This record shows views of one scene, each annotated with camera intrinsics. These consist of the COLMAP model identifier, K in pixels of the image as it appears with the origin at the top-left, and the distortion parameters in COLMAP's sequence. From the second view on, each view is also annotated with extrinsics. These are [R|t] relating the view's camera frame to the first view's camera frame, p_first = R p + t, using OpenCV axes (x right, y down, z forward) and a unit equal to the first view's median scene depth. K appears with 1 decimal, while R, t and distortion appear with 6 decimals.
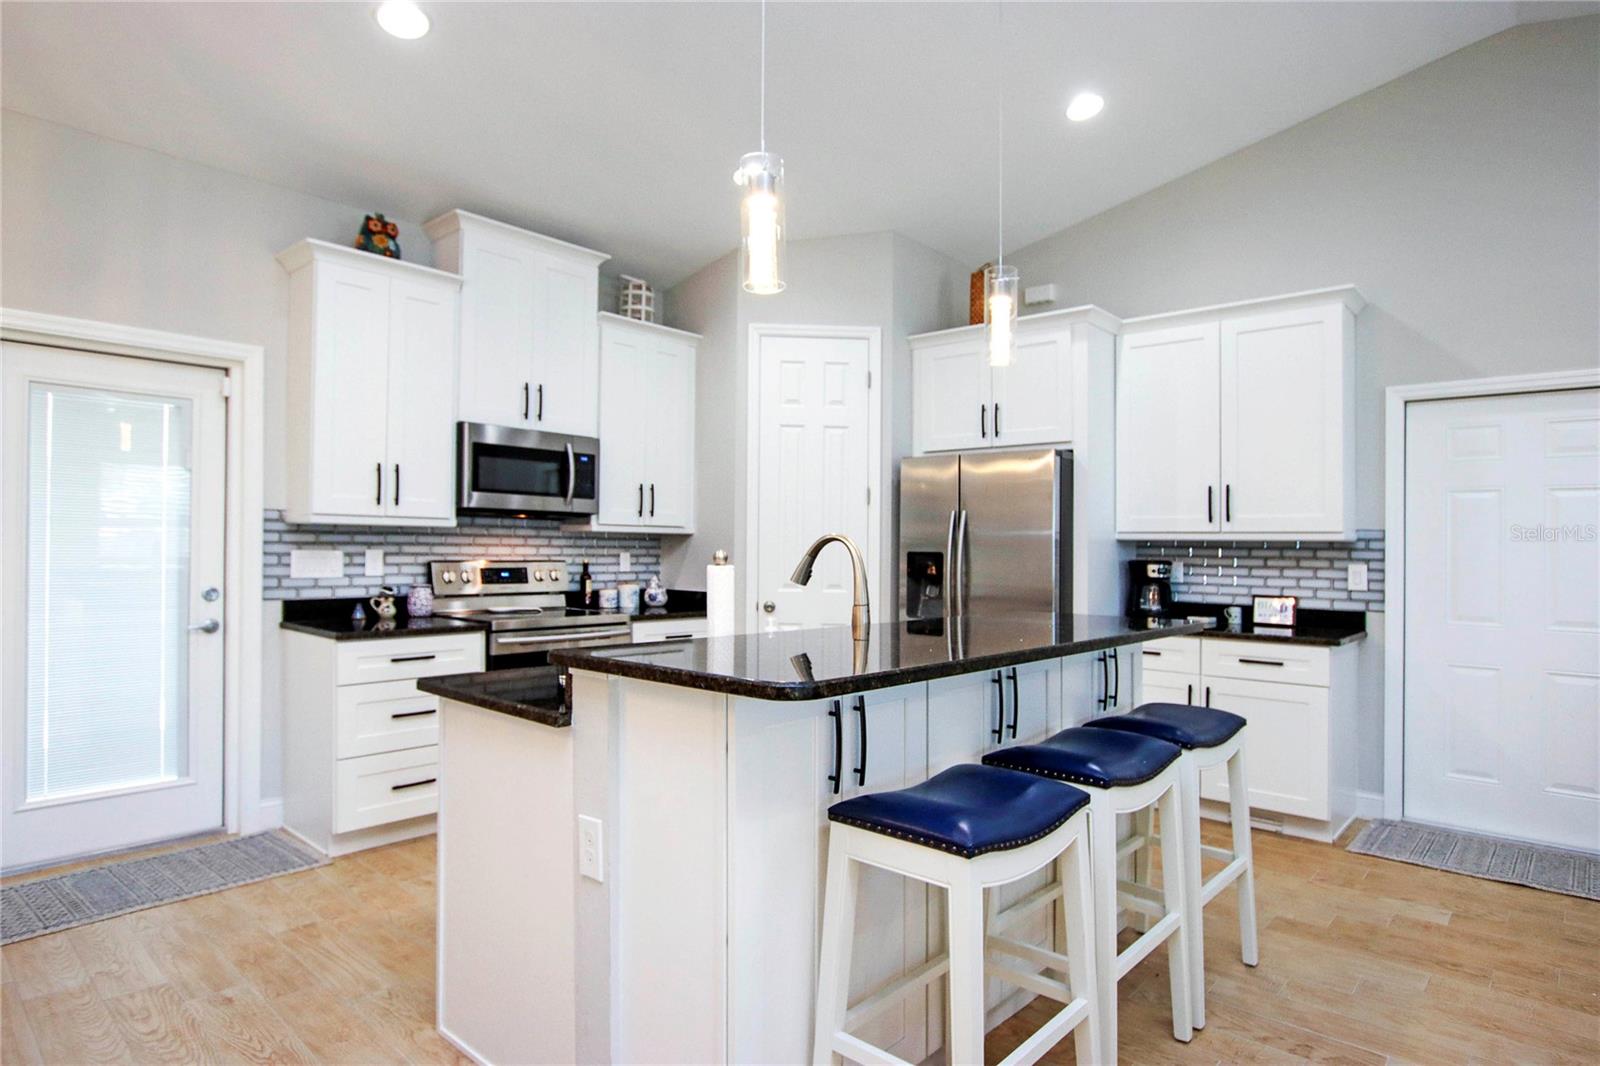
lens RADIAL K [[919.8, 0, 797.4], [0, 919.8, 515.9], [0, 0, 1]] dist [-0.007715, -0.000013]
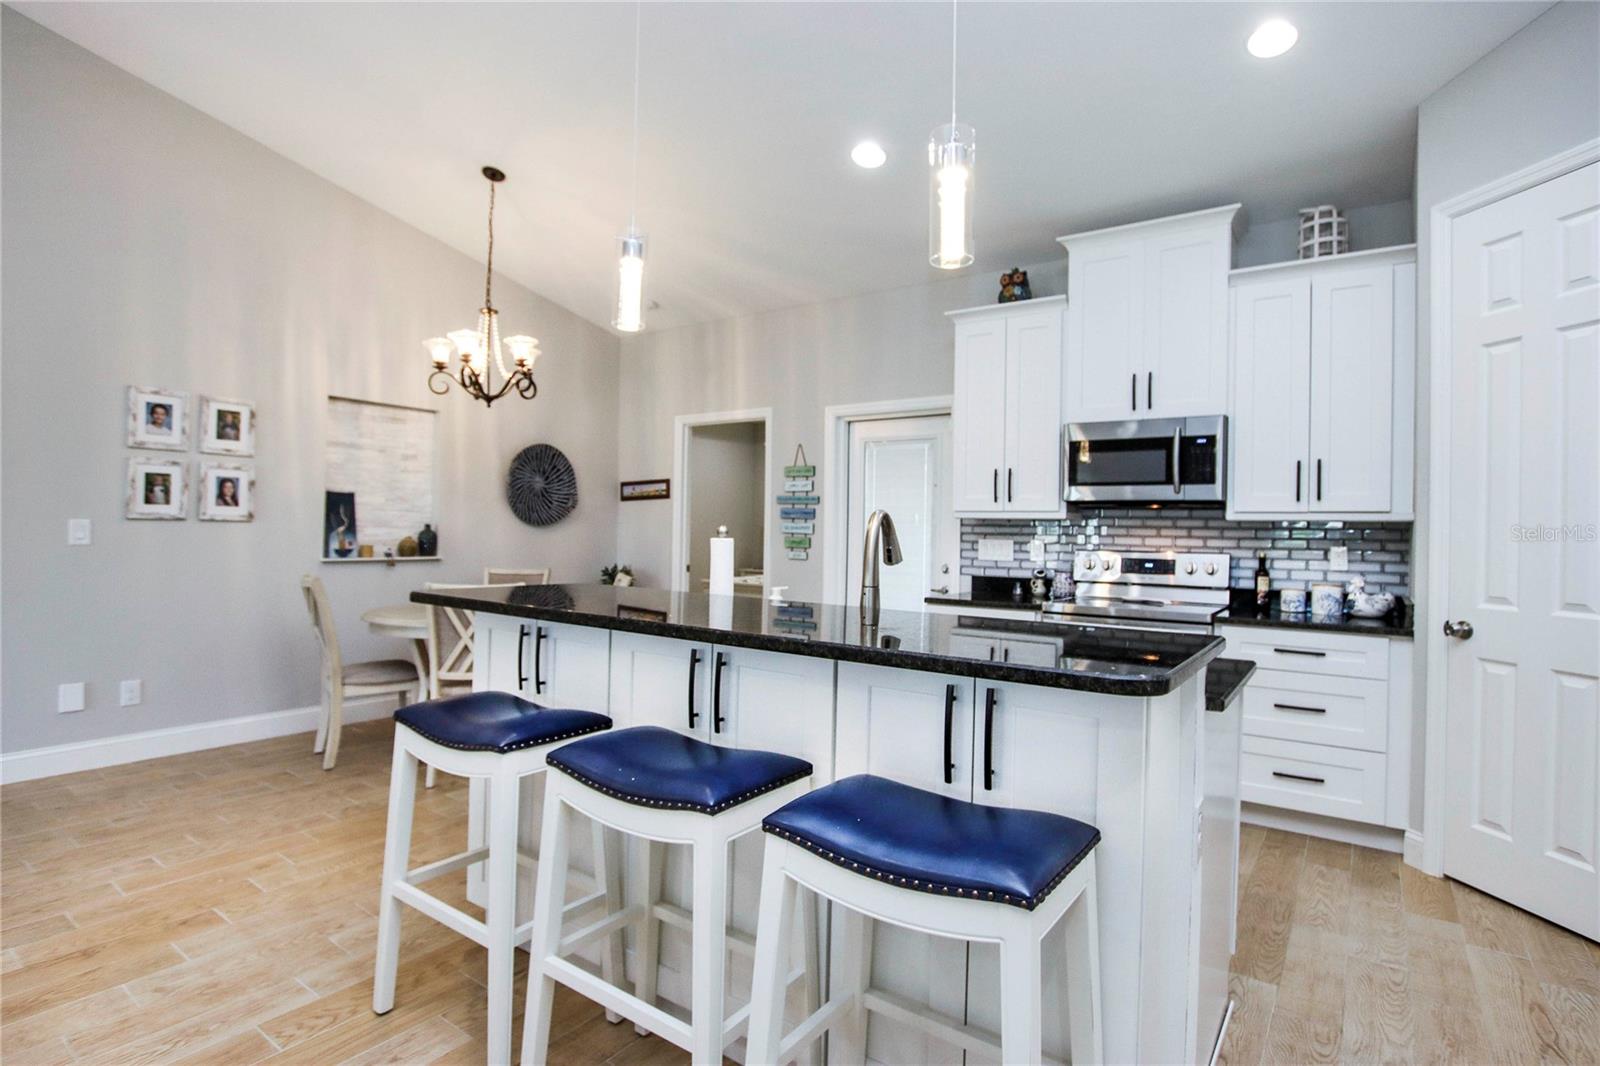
lens RADIAL K [[787.5, 0, 724.9], [0, 787.5, 496.6], [0, 0, 1]] dist [-0.033367, 0.000073]
pose [[0.038621, -0.056806, -0.997638, 0.543364], [0.014080, 0.998315, -0.056299, 0.031556], [0.999155, -0.011872, 0.039356, 0.527034]]
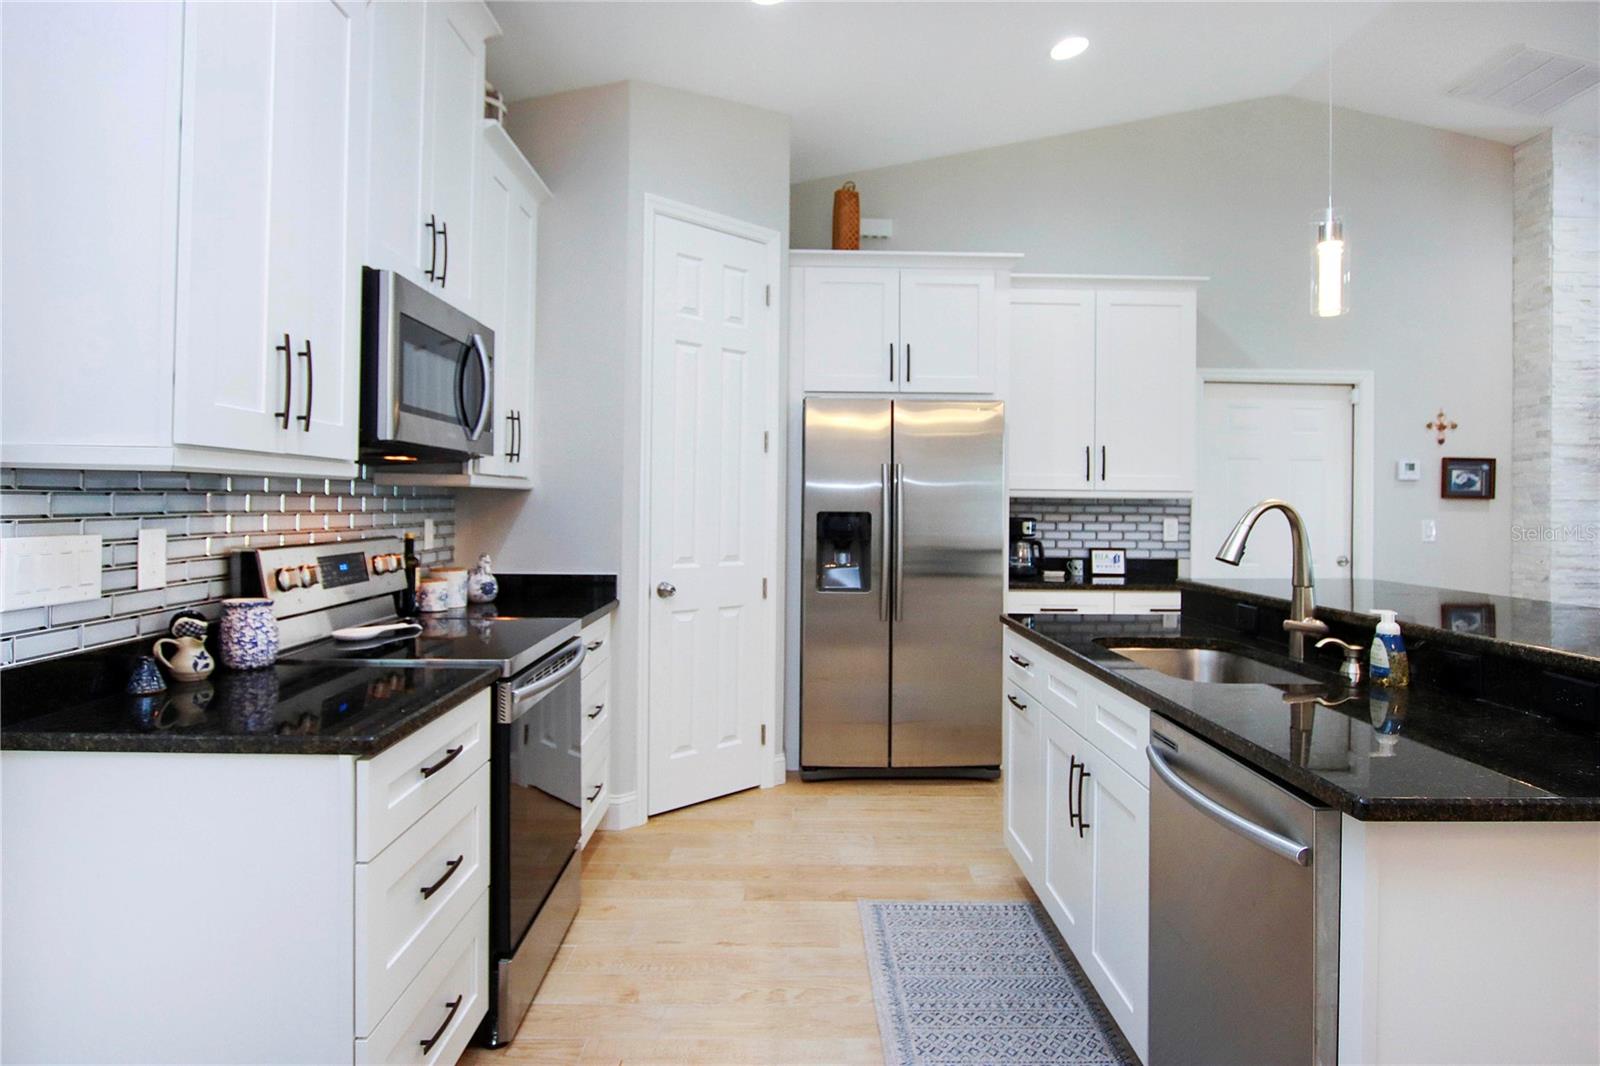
lens RADIAL K [[934.8, 0, 793.8], [0, 934.8, 485.5], [0, 0, 1]] dist [-0.001441, 0.000524]
pose [[0.724851, 0.004816, 0.688889, -0.524993], [-0.021964, 0.999629, 0.016122, 0.002296], [-0.688555, -0.026817, 0.724688, 0.451663]]
